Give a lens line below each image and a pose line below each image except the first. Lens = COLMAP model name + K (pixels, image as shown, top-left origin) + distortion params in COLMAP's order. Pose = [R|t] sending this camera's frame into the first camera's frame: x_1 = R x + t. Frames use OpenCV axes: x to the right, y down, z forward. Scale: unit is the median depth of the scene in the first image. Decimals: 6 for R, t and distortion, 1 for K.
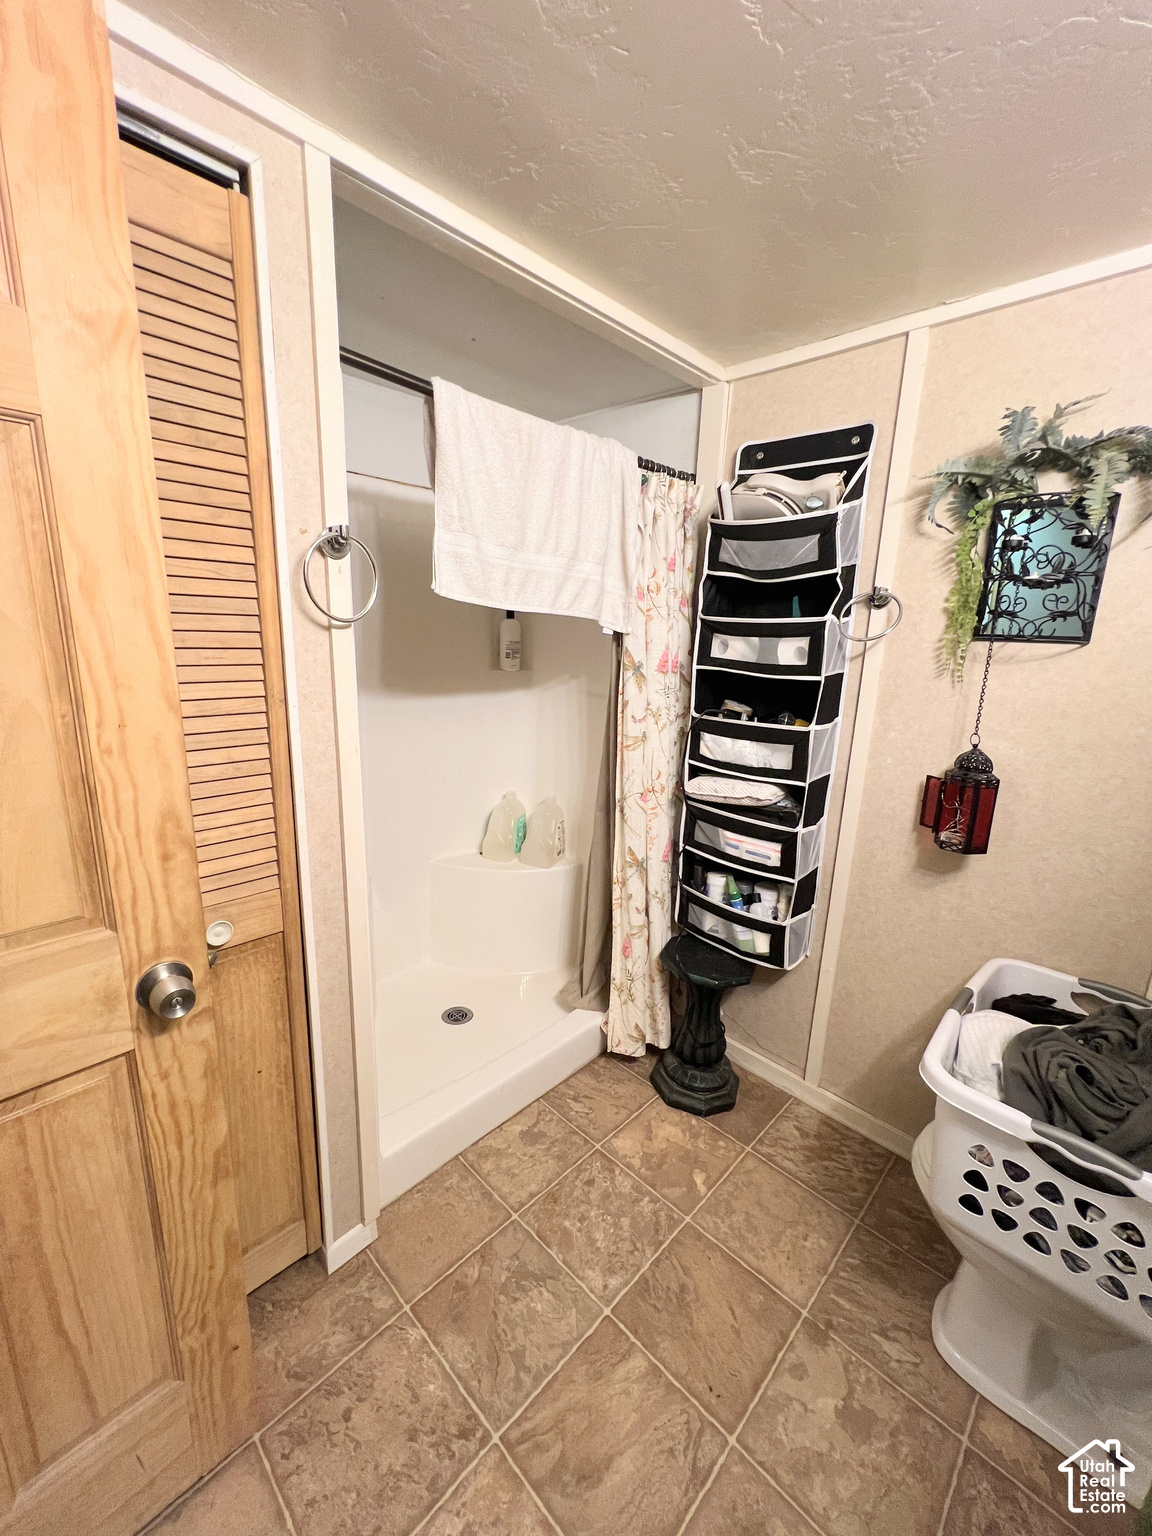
lens RADIAL K [[617.5, 0, 576.0], [0, 617.5, 766.8], [0, 0, 1]] dist [0.000967, 0.000010]
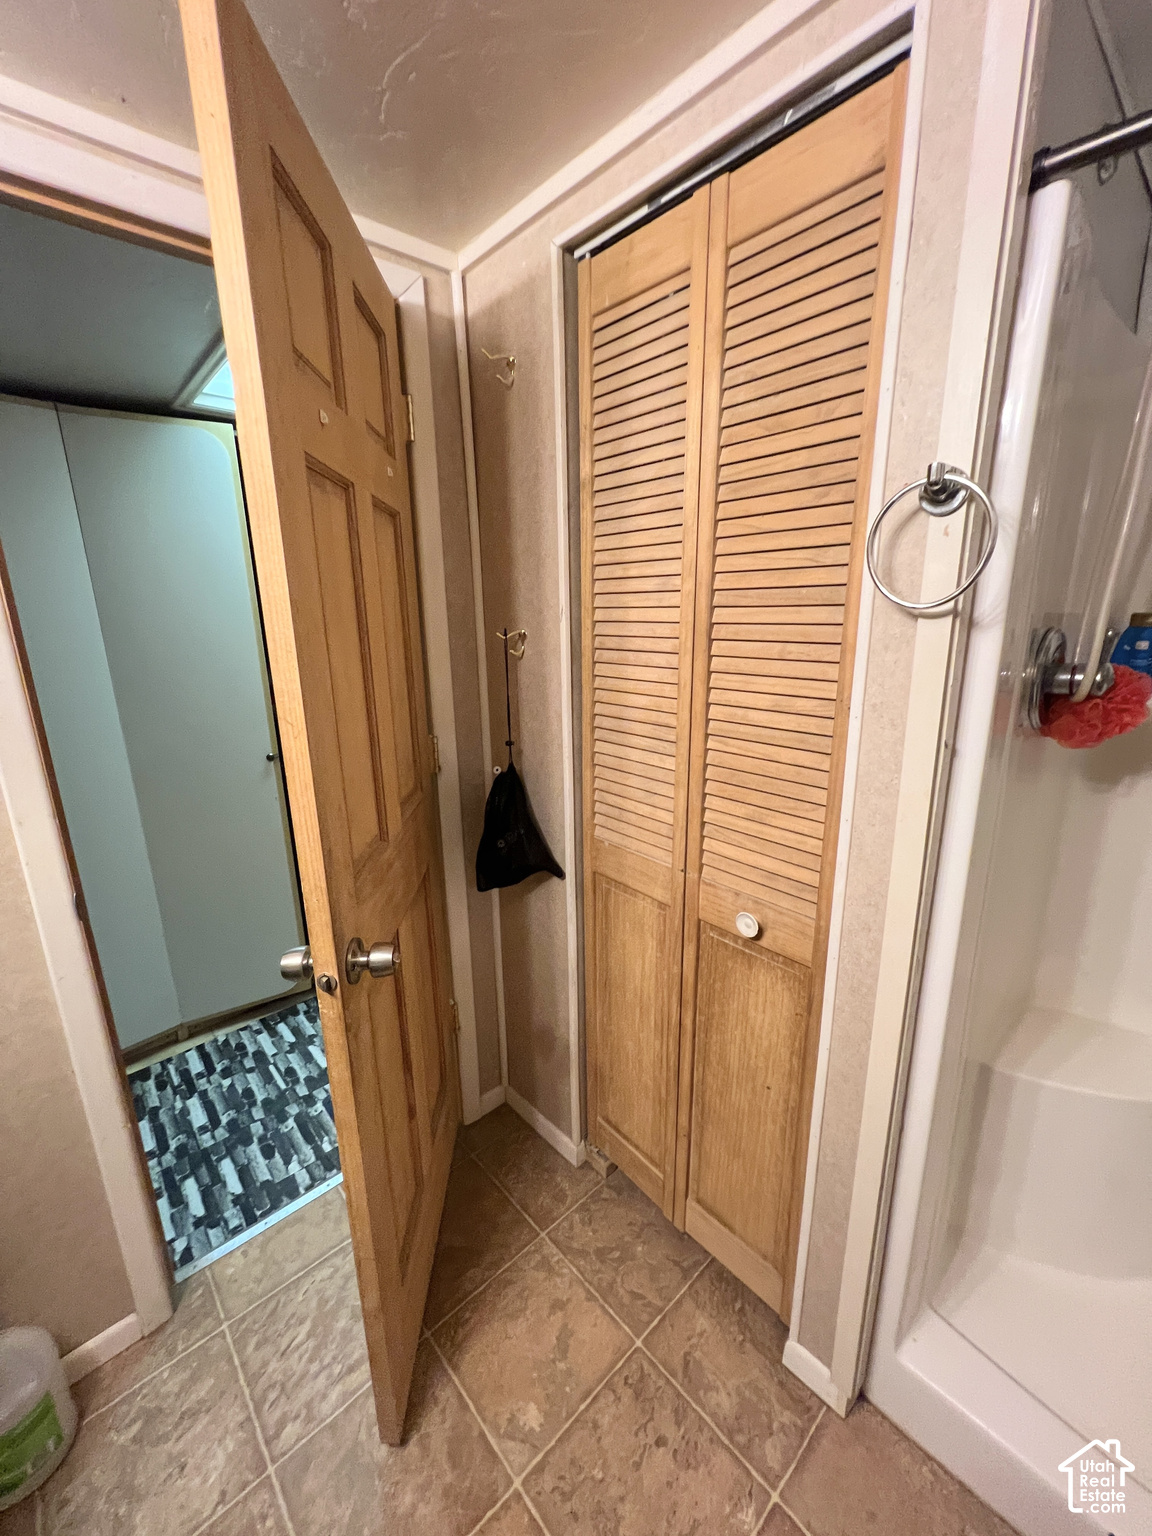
lens RADIAL K [[617.5, 0, 574.6], [0, 617.5, 766.1], [0, 0, 1]] dist [0.000967, 0.000010]
pose [[-0.063883, 0.210161, -0.975578, 0.288114], [-0.209226, 0.953028, 0.219004, -0.108456], [0.975778, 0.218107, -0.016911, 0.534265]]
